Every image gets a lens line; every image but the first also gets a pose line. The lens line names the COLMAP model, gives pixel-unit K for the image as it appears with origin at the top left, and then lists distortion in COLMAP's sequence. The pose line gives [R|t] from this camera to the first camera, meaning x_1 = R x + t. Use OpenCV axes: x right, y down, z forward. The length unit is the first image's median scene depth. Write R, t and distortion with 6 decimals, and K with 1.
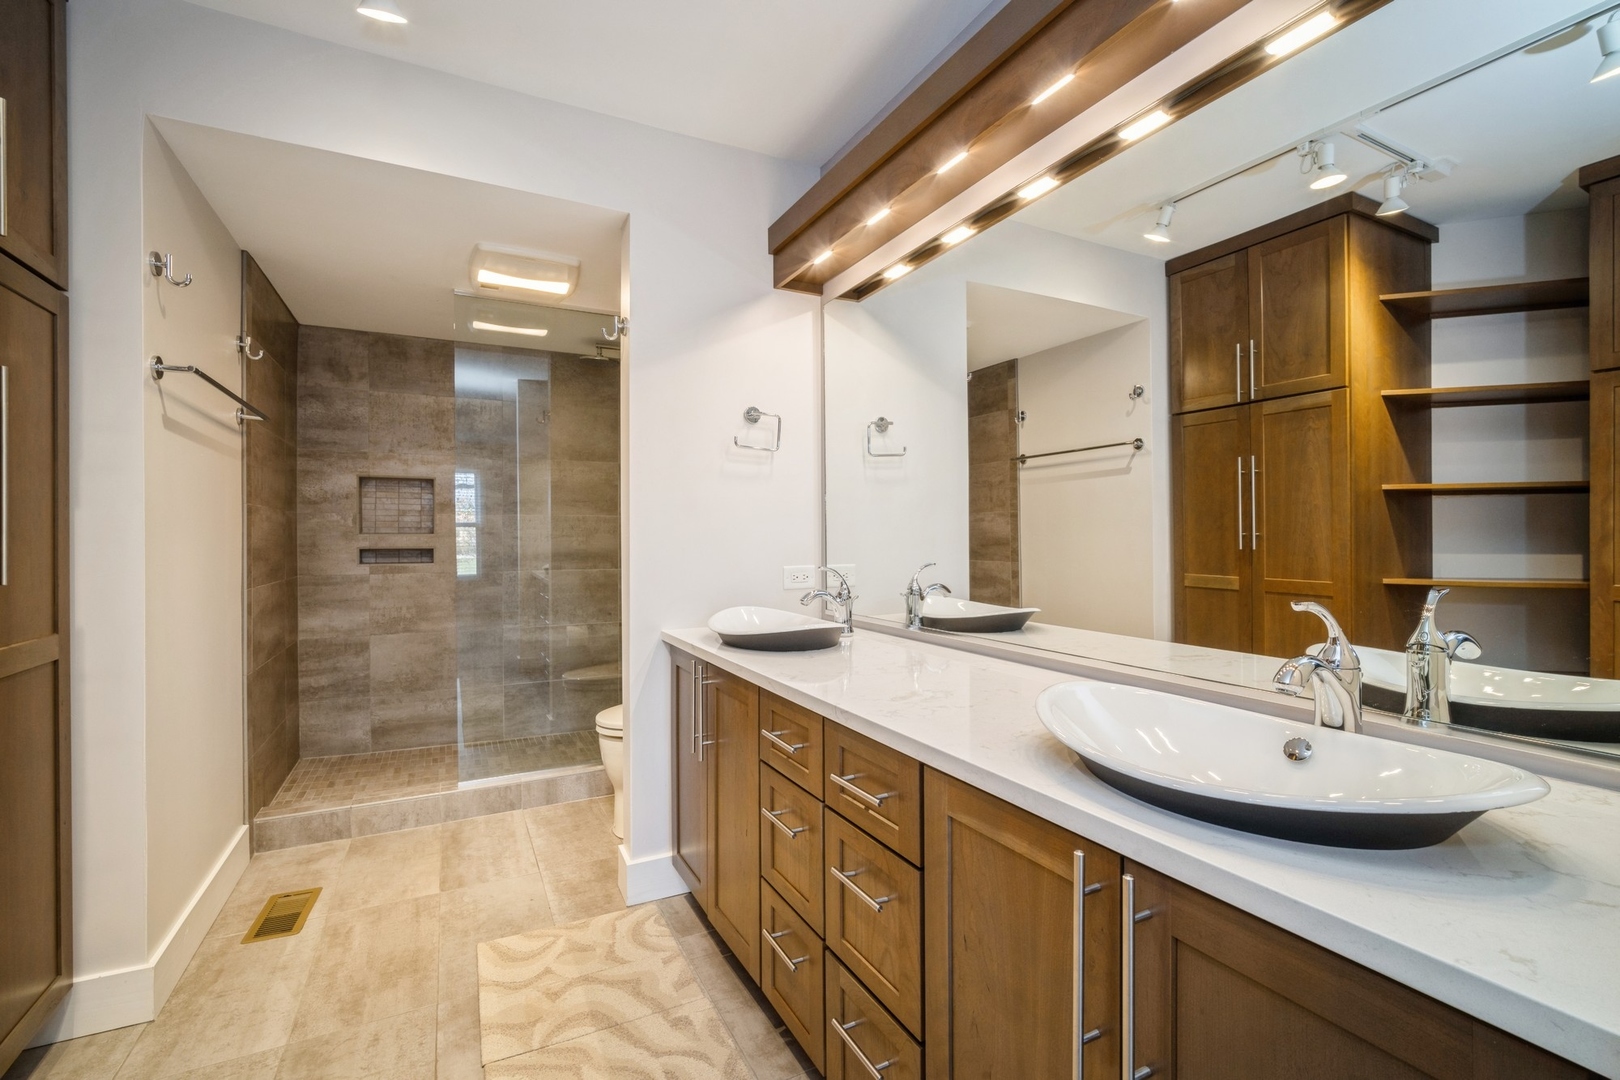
lens RADIAL K [[704.8, 0, 805.8], [0, 704.8, 531.5], [0, 0, 1]] dist [-0.000334, 0.000498]
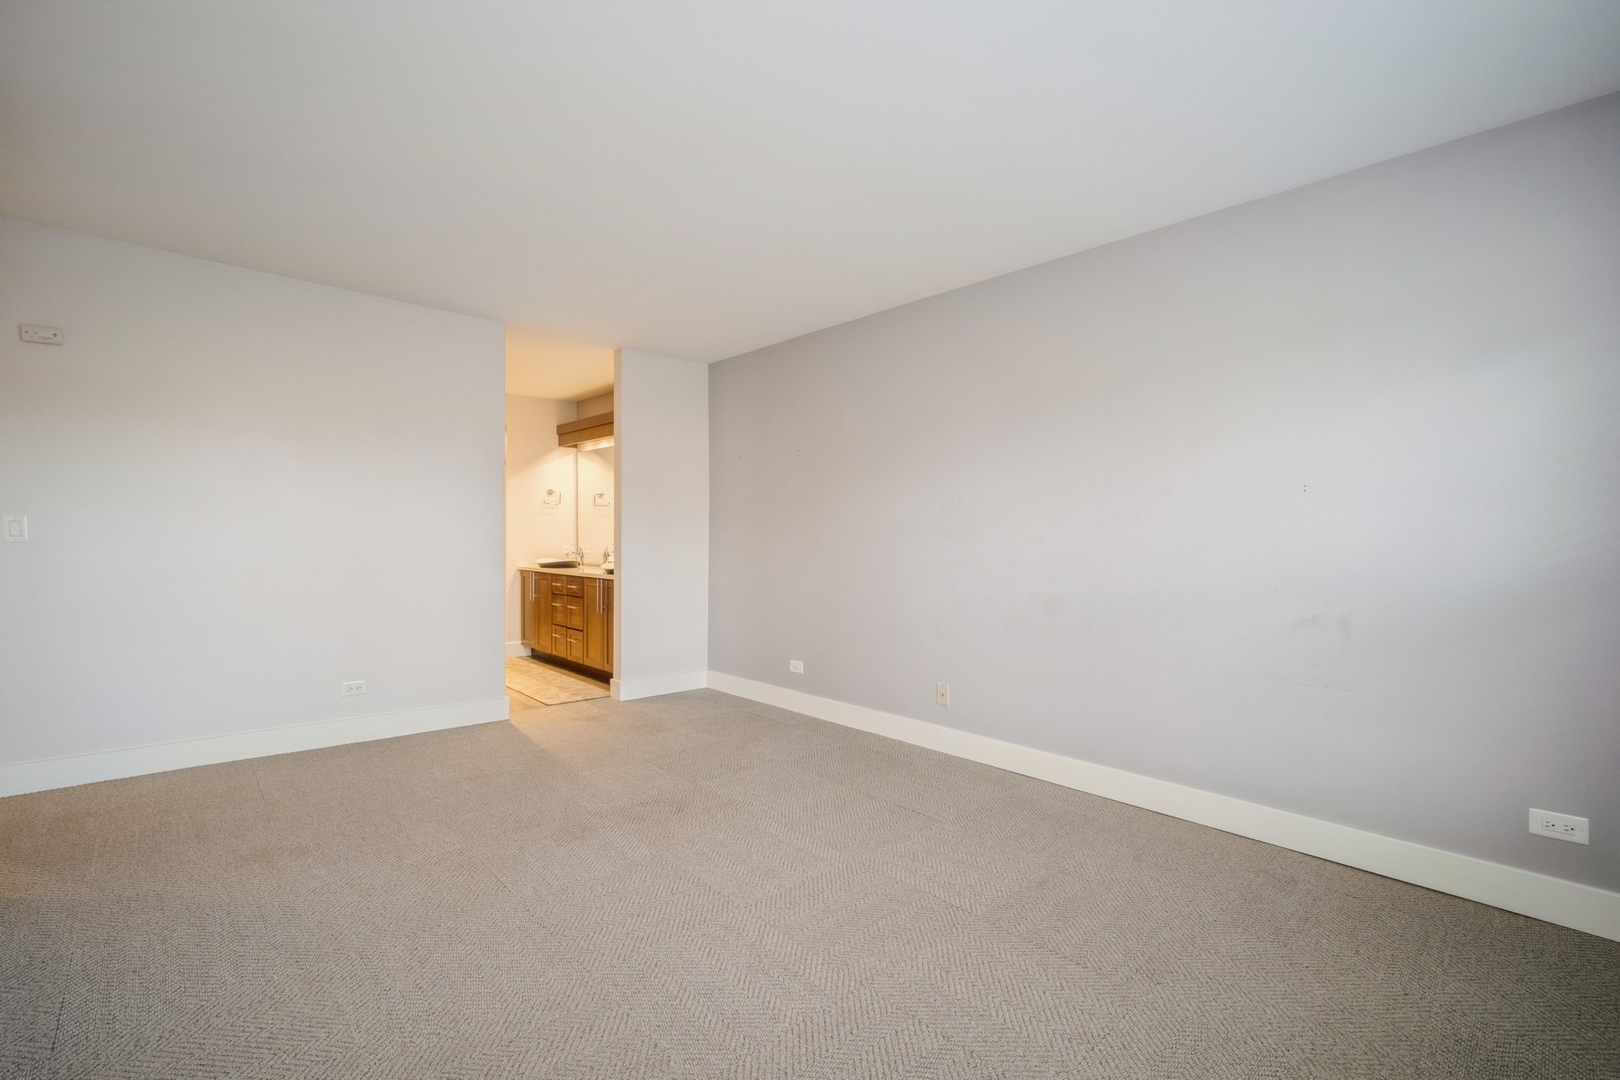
lens RADIAL K [[607.8, 0, 810.0], [0, 607.8, 540.0], [0, 0, 1]] dist [0.000002, 0.000065]
pose [[0.950863, -0.003062, 0.309597, 0.166087], [-0.001522, 0.999893, 0.014564, -0.006994], [-0.309609, -0.014320, 0.950756, -1.720326]]
